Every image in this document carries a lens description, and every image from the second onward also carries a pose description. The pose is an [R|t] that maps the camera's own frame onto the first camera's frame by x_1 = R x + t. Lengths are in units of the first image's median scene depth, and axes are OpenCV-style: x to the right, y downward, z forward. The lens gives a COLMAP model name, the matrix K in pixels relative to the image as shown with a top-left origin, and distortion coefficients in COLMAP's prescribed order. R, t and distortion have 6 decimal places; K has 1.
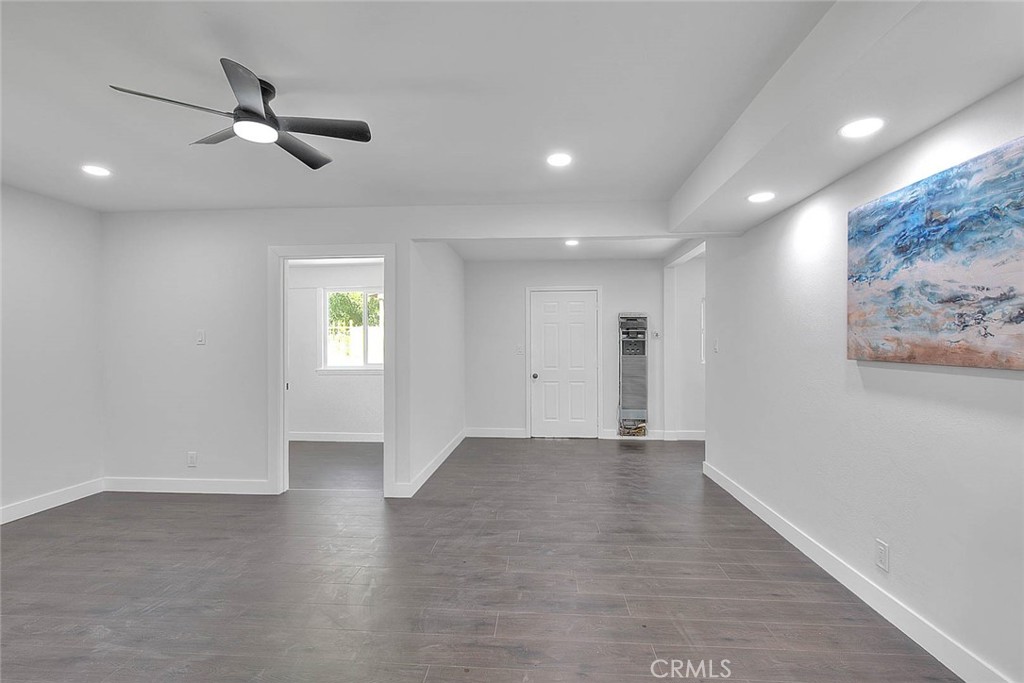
lens RADIAL K [[463.5, 0, 512.0], [0, 463.5, 341.5], [0, 0, 1]] dist [0.001510, -0.000584]
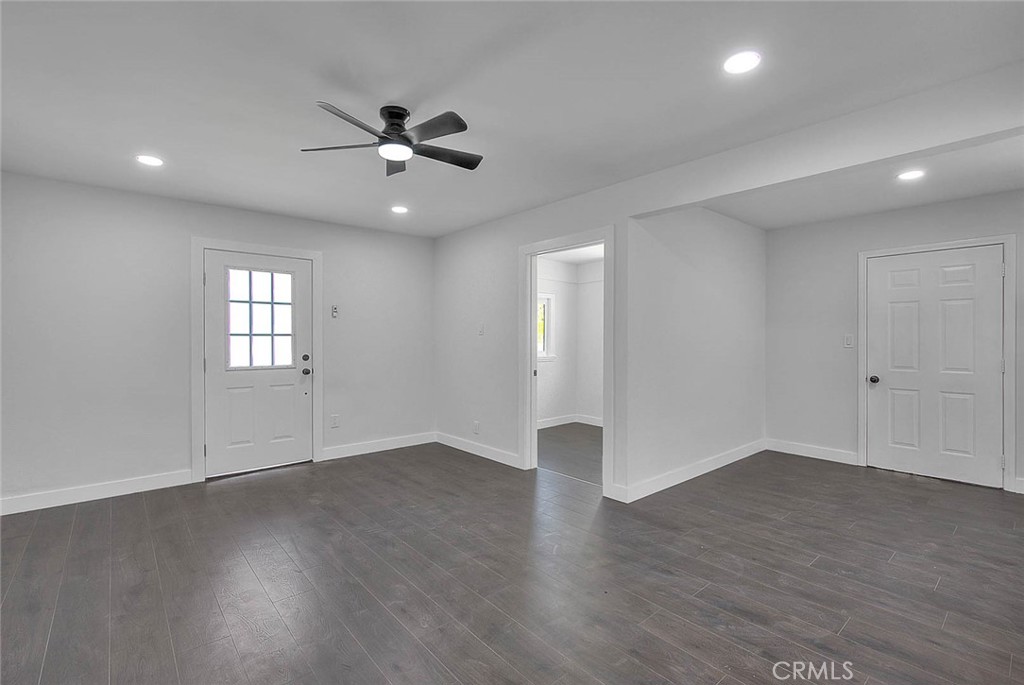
lens RADIAL K [[463.5, 0, 512.0], [0, 463.5, 342.5], [0, 0, 1]] dist [0.001510, -0.000584]
pose [[0.704828, 0.010287, -0.709304, 0.460130], [0.005932, 0.999774, 0.020395, 0.005191], [0.709354, -0.018582, 0.704608, 0.366637]]
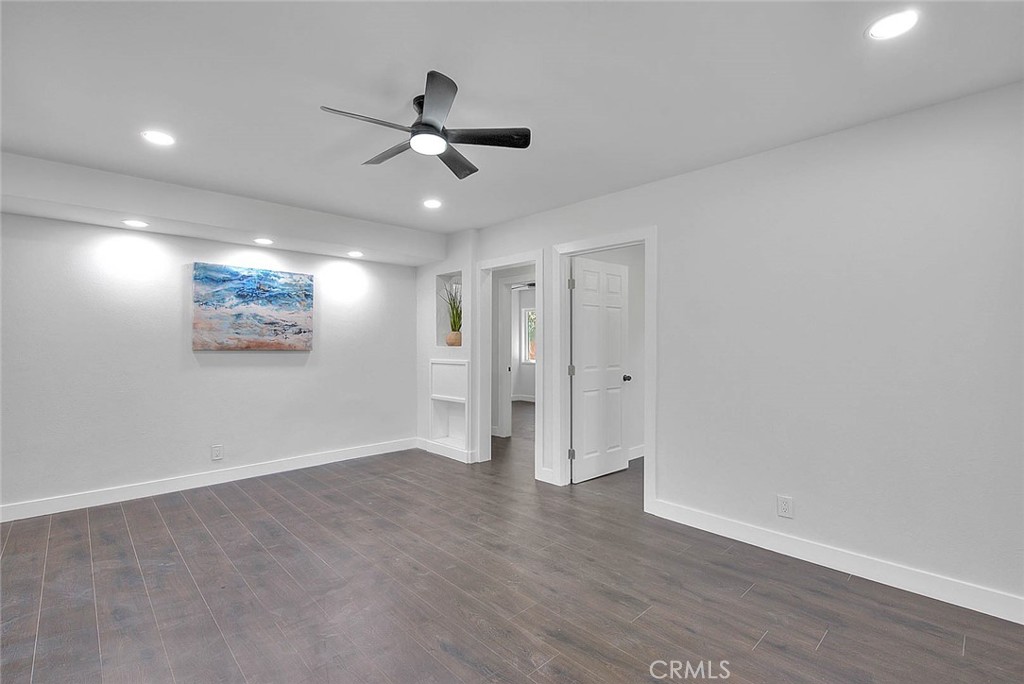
lens RADIAL K [[463.5, 0, 512.0], [0, 463.5, 342.0], [0, 0, 1]] dist [0.001510, -0.000584]
pose [[-0.742947, 0.000956, 0.669350, -1.359867], [-0.007116, 0.999931, -0.009327, 0.018654], [-0.669313, -0.011693, -0.742889, 1.601805]]
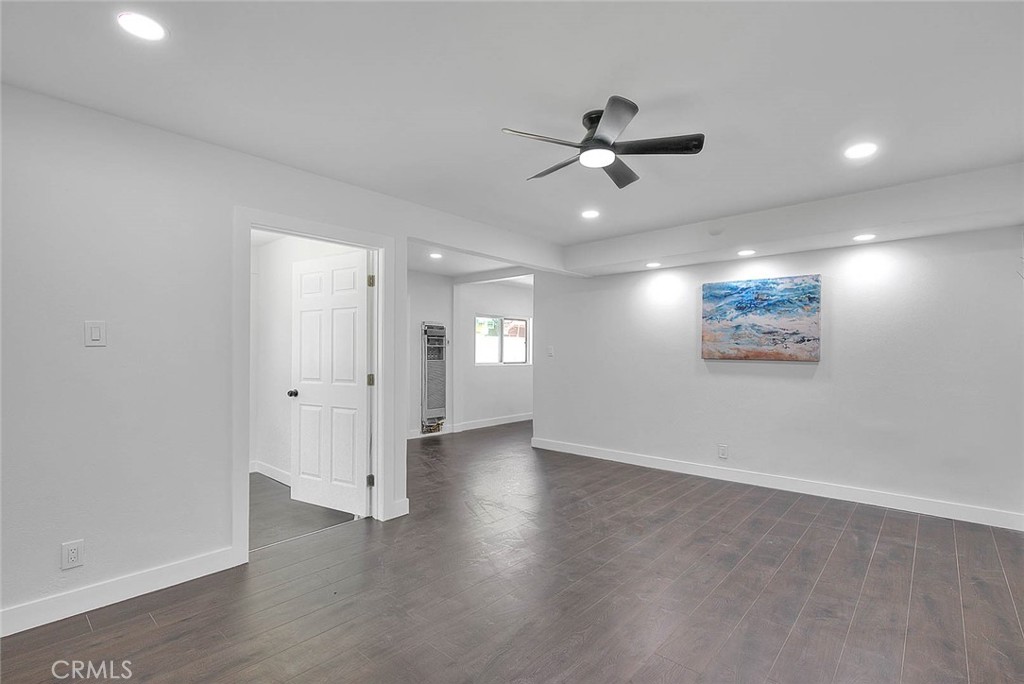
lens RADIAL K [[474.2, 0, 512.0], [0, 474.2, 342.0], [0, 0, 1]] dist [0.011091, -0.000132]
pose [[0.605611, 0.022066, 0.795455, -1.497838], [-0.011856, 0.999755, -0.018707, 0.016900], [-0.795672, 0.001898, 0.605724, 0.454150]]
